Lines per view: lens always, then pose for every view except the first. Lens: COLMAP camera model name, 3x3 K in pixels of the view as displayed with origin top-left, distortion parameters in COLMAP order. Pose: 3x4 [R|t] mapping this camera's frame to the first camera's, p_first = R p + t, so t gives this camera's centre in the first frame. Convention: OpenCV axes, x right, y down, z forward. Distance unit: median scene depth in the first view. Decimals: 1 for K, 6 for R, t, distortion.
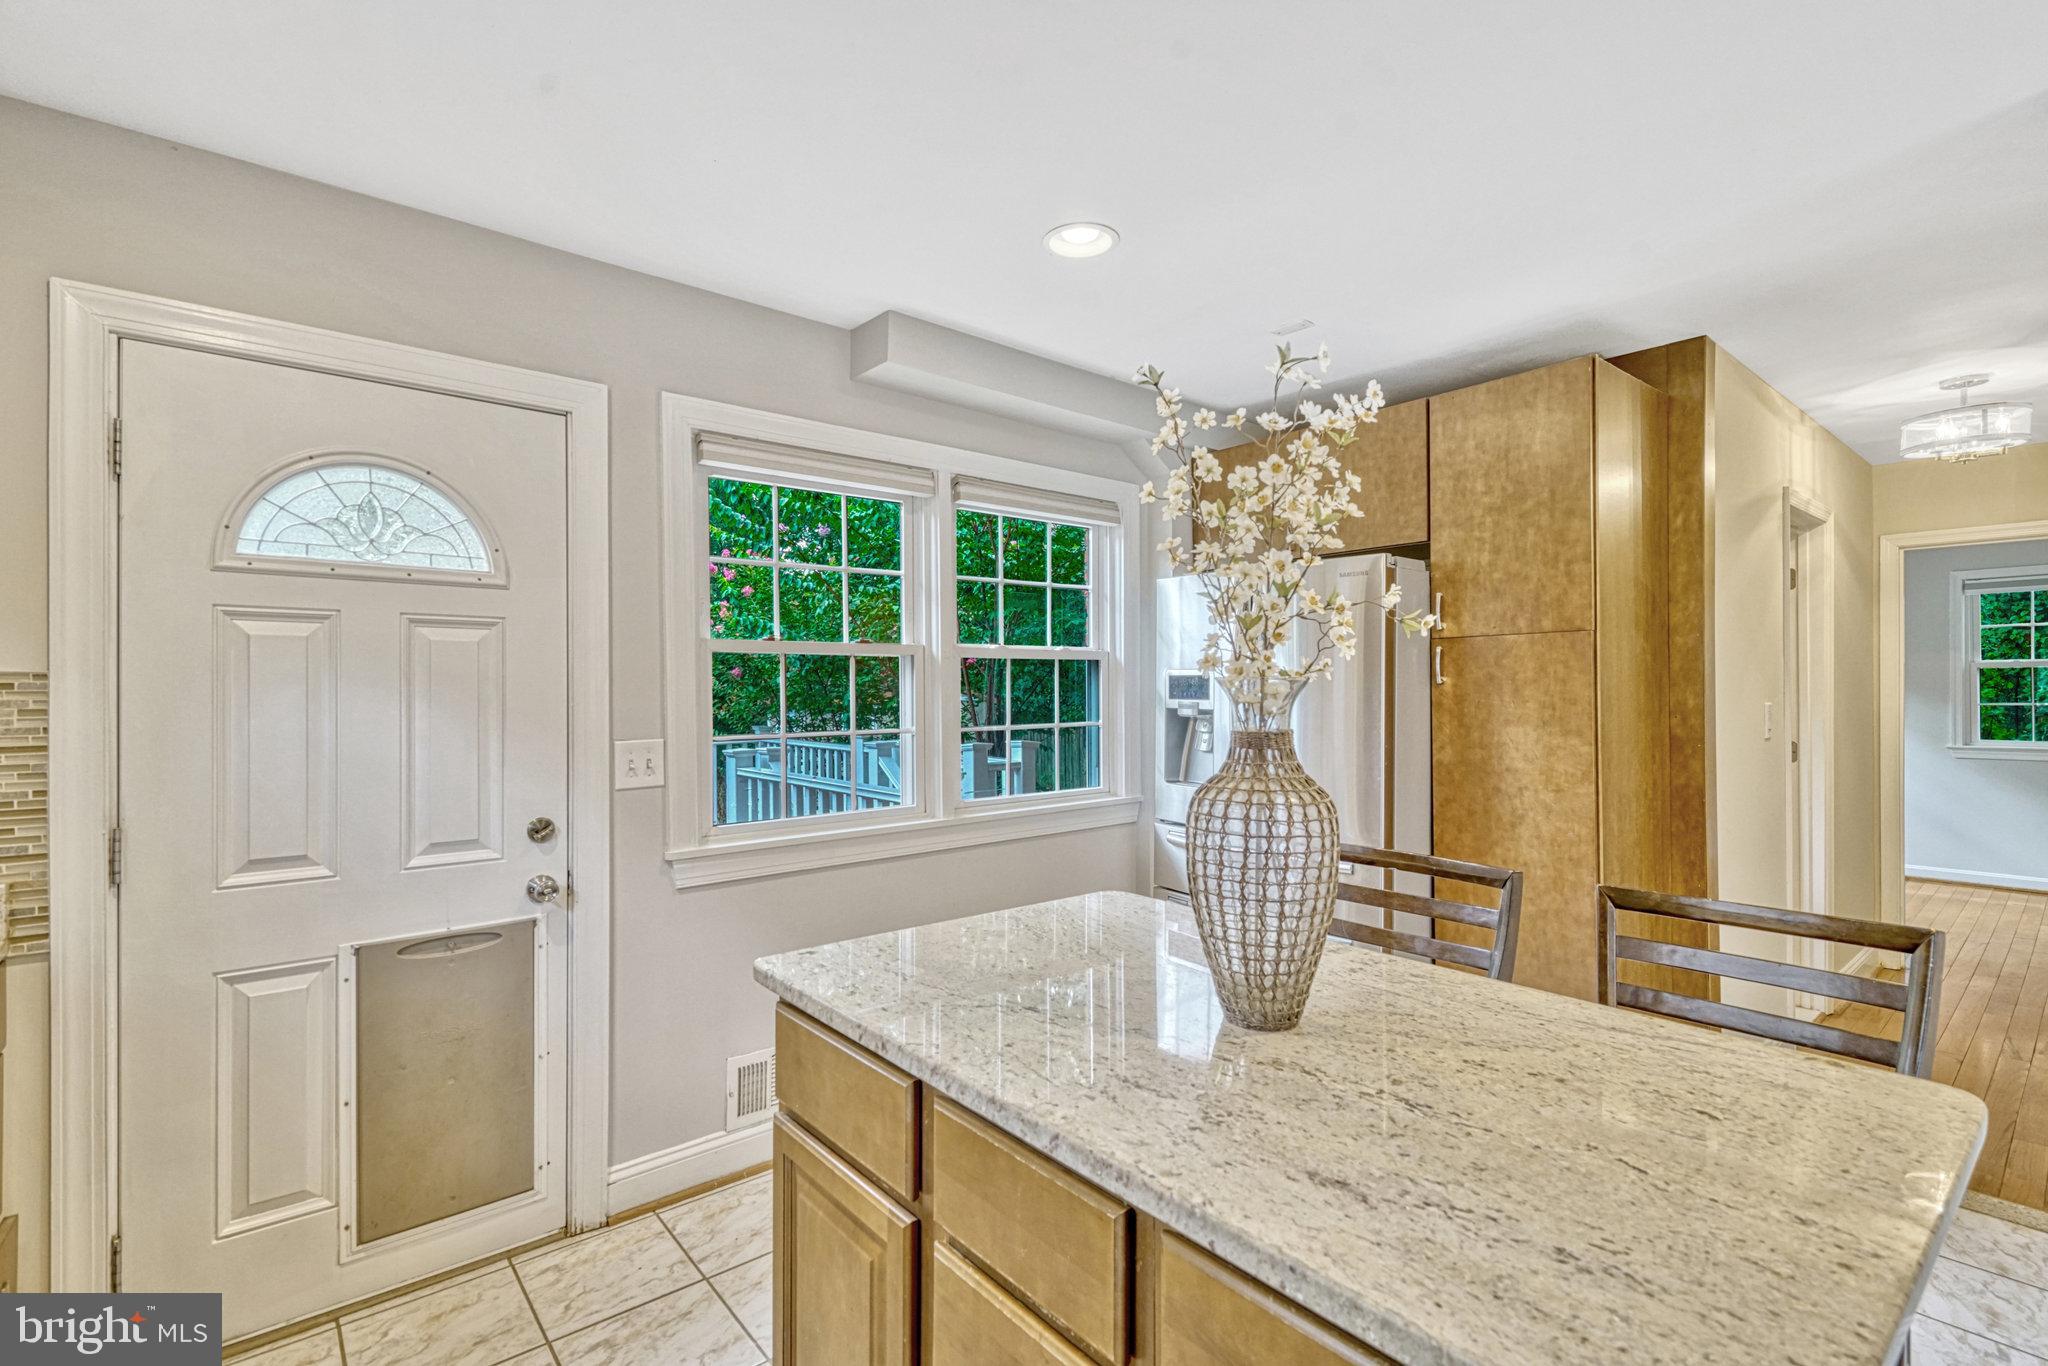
lens RADIAL K [[955.6, 0, 1033.1], [0, 955.6, 667.7], [0, 0, 1]] dist [0.006517, -0.000255]
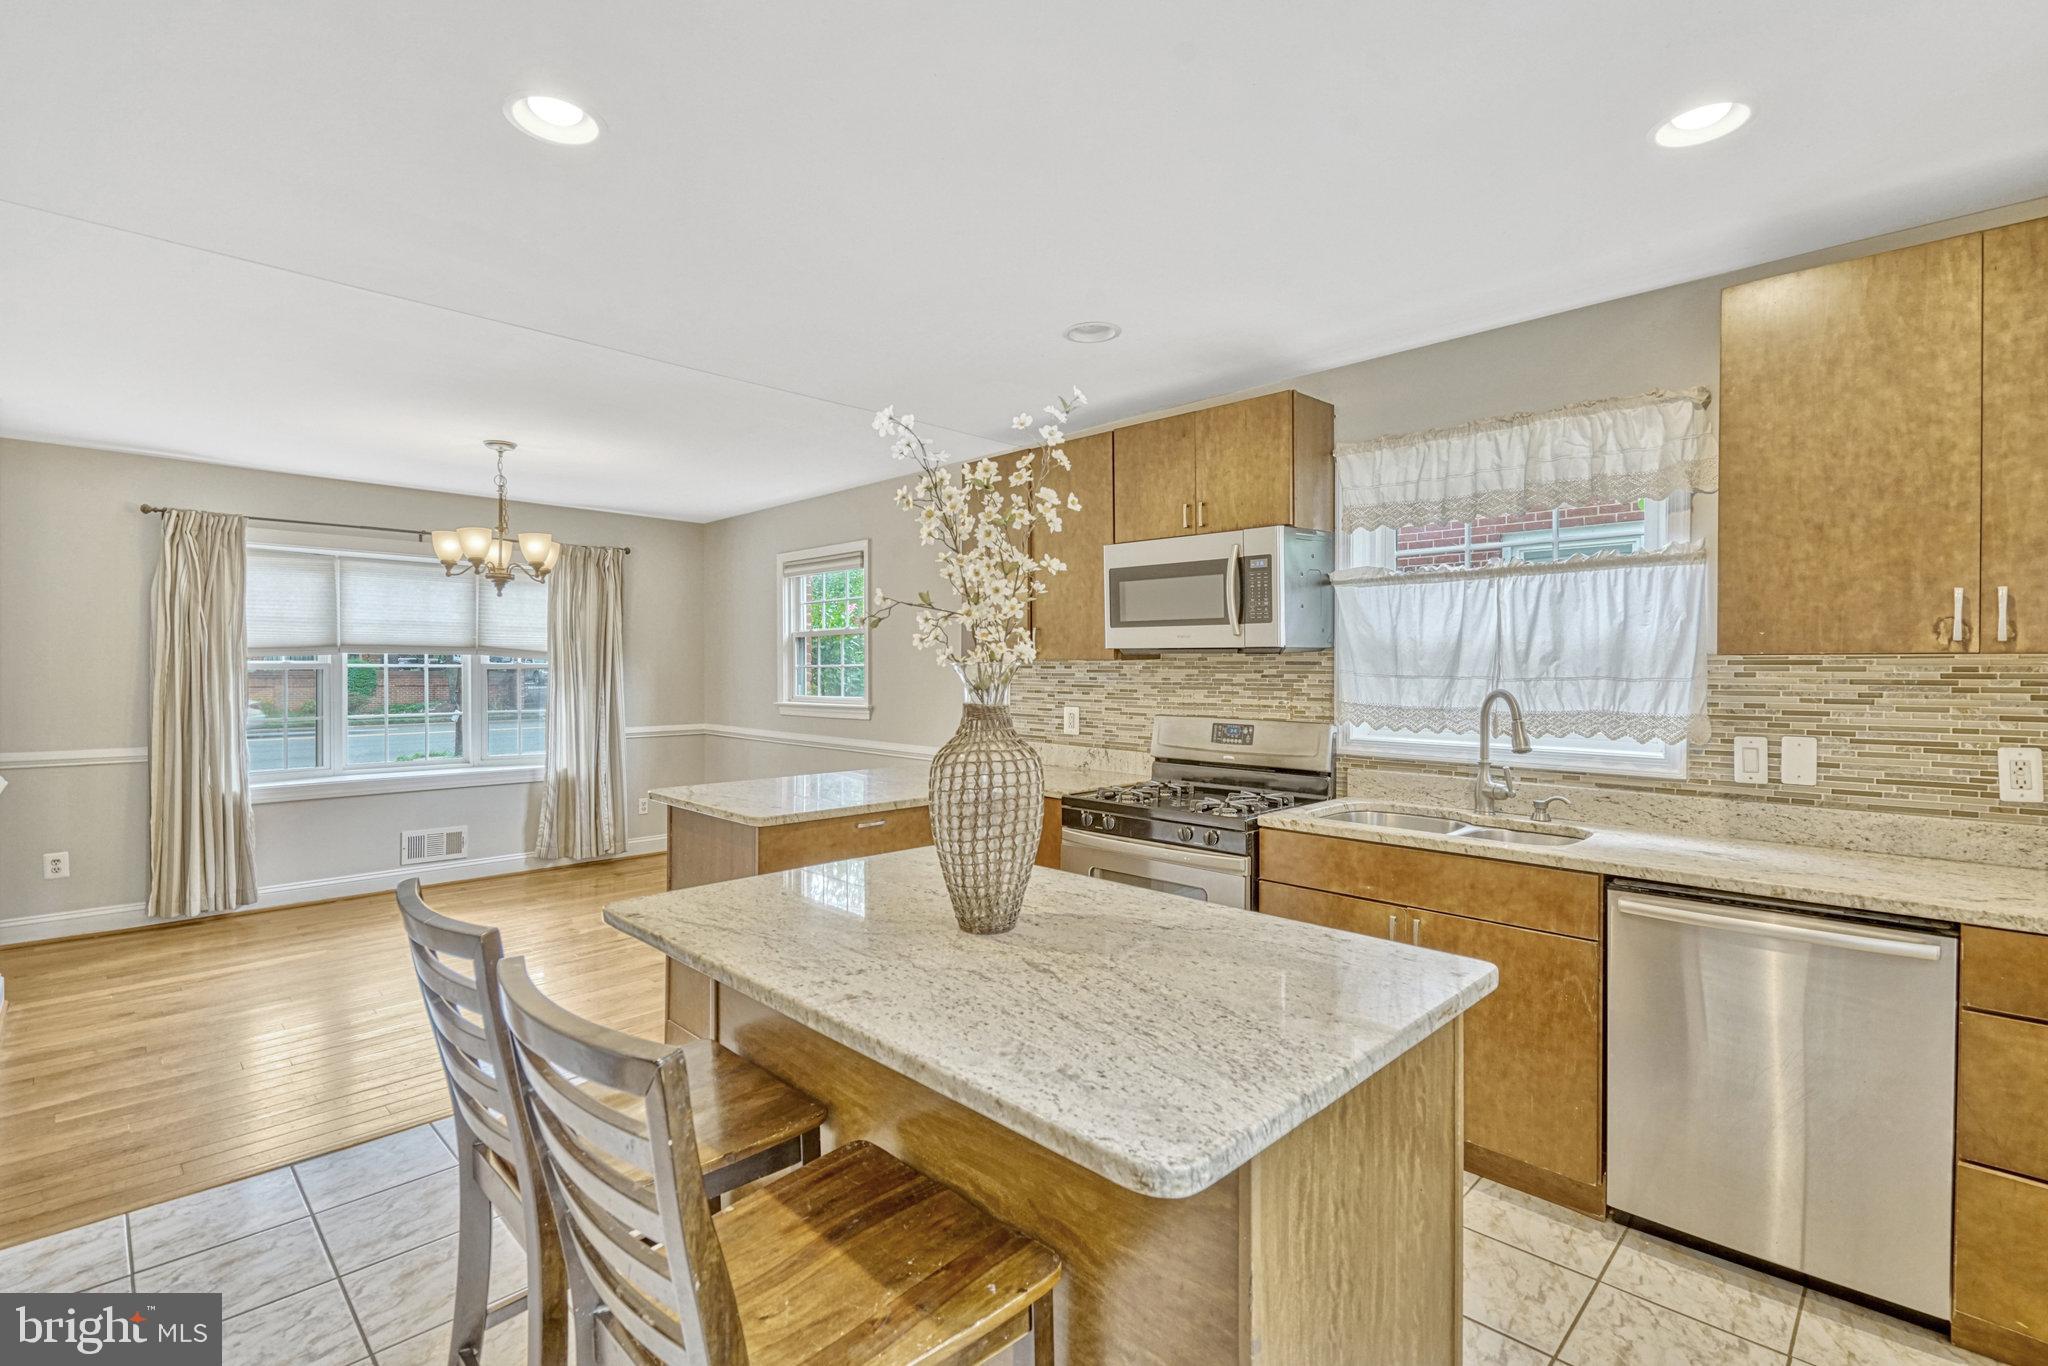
lens RADIAL K [[930.0, 0, 1005.5], [0, 930.0, 682.6], [0, 0, 1]] dist [0.028690, -0.017264]
pose [[-0.996221, 0.000836, -0.086851, 0.160030], [0.001544, 0.999966, -0.008075, 0.022210], [0.086841, -0.008179, -0.996189, 1.123296]]
